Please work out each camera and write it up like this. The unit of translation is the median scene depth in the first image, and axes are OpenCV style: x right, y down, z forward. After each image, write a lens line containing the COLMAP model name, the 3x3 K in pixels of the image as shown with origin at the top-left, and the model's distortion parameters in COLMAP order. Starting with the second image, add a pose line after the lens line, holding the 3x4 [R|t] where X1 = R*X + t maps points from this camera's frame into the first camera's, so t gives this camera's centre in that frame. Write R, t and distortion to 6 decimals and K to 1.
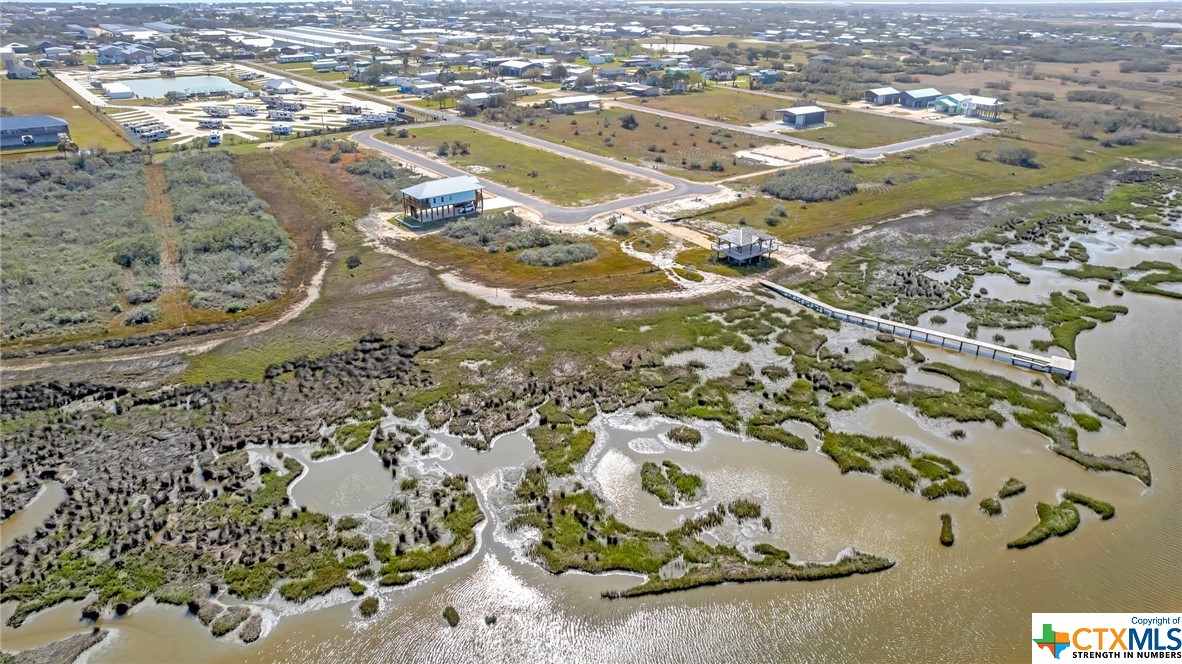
lens RADIAL K [[790.9, 0, 591.0], [0, 790.9, 332.0], [0, 0, 1]] dist [-0.077904, 0.073668]
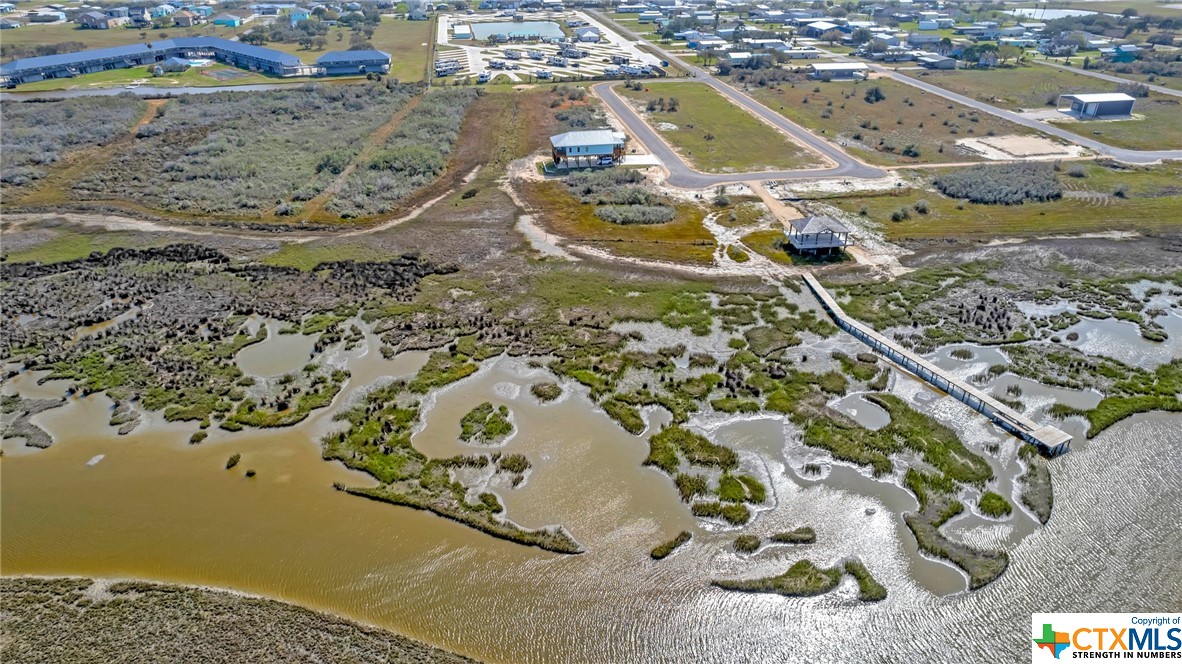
lens RADIAL K [[790.9, 0, 591.0], [0, 790.9, 332.0], [0, 0, 1]] dist [-0.077904, 0.073668]
pose [[0.867179, 0.214457, -0.449455, 0.435821], [-0.190546, 0.976733, 0.098407, -0.041651], [0.460102, 0.000305, 0.887866, 0.067995]]
